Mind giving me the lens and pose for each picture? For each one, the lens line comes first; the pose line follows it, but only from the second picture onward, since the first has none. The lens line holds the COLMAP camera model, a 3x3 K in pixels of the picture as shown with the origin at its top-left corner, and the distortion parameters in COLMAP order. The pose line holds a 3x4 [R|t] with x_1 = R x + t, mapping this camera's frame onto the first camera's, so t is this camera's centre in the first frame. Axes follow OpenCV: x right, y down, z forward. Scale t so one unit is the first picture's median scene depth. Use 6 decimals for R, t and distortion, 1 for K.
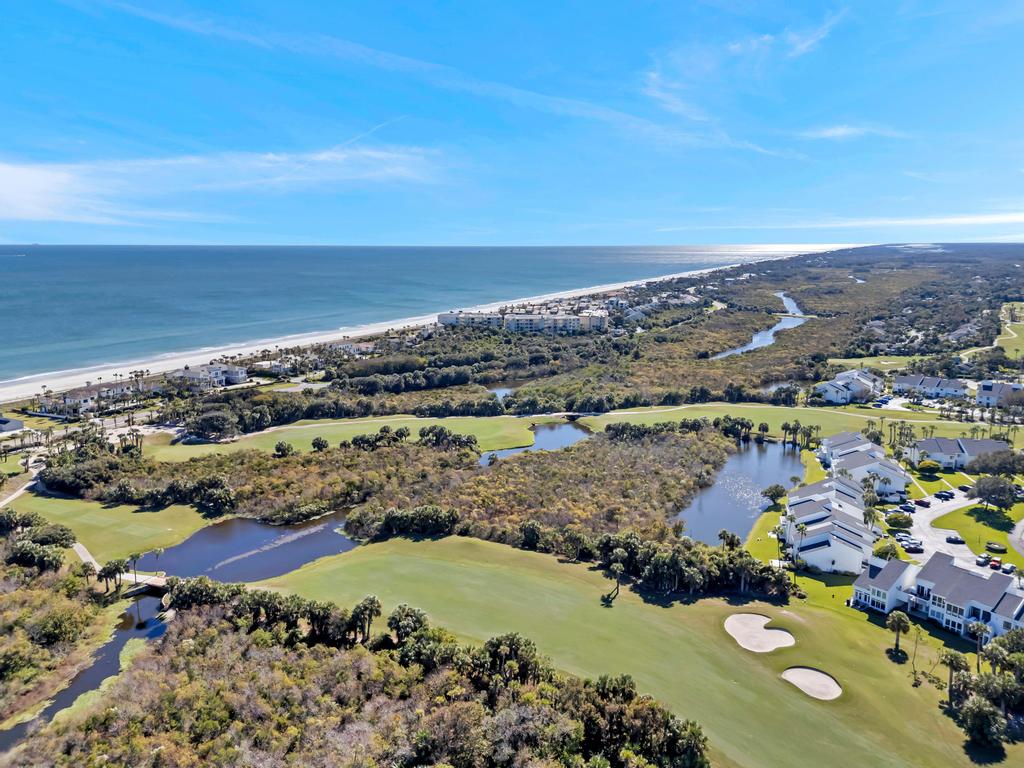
lens RADIAL K [[739.2, 0, 506.8], [0, 739.2, 382.6], [0, 0, 1]] dist [0.054487, -0.053820]
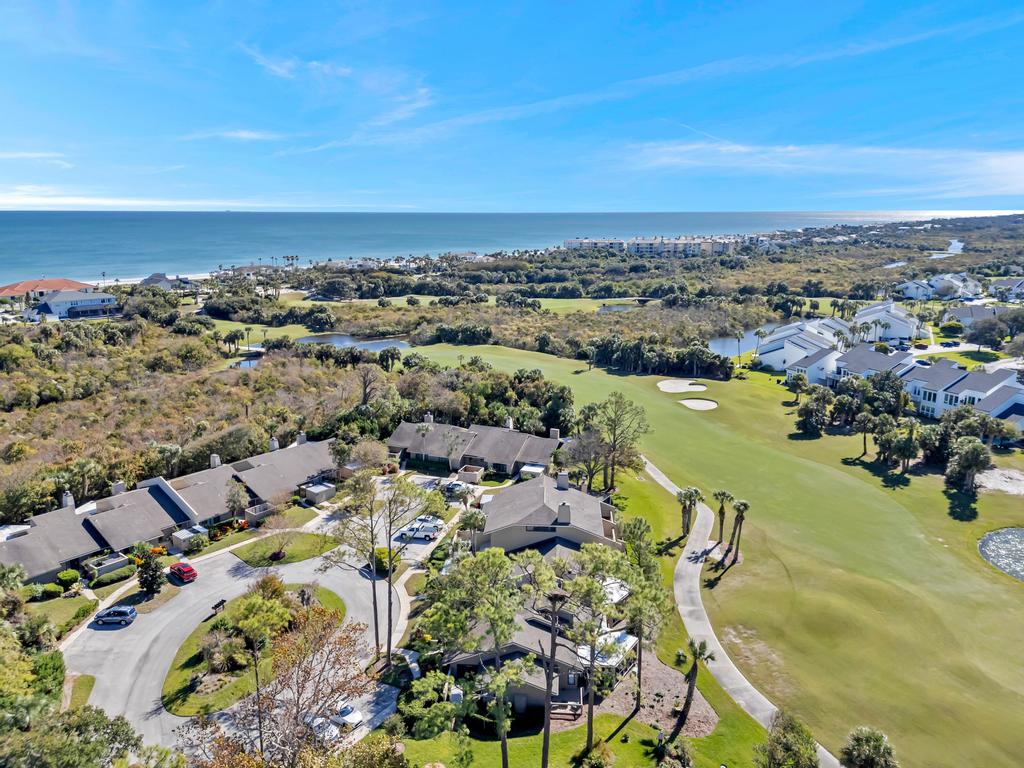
lens RADIAL K [[739.2, 0, 506.8], [0, 739.2, 382.6], [0, 0, 1]] dist [0.054487, -0.053820]
pose [[0.973275, 0.052338, -0.223598, 0.220279], [-0.042645, 0.997938, 0.047966, 0.188261], [0.225647, -0.037148, 0.973501, -0.187657]]
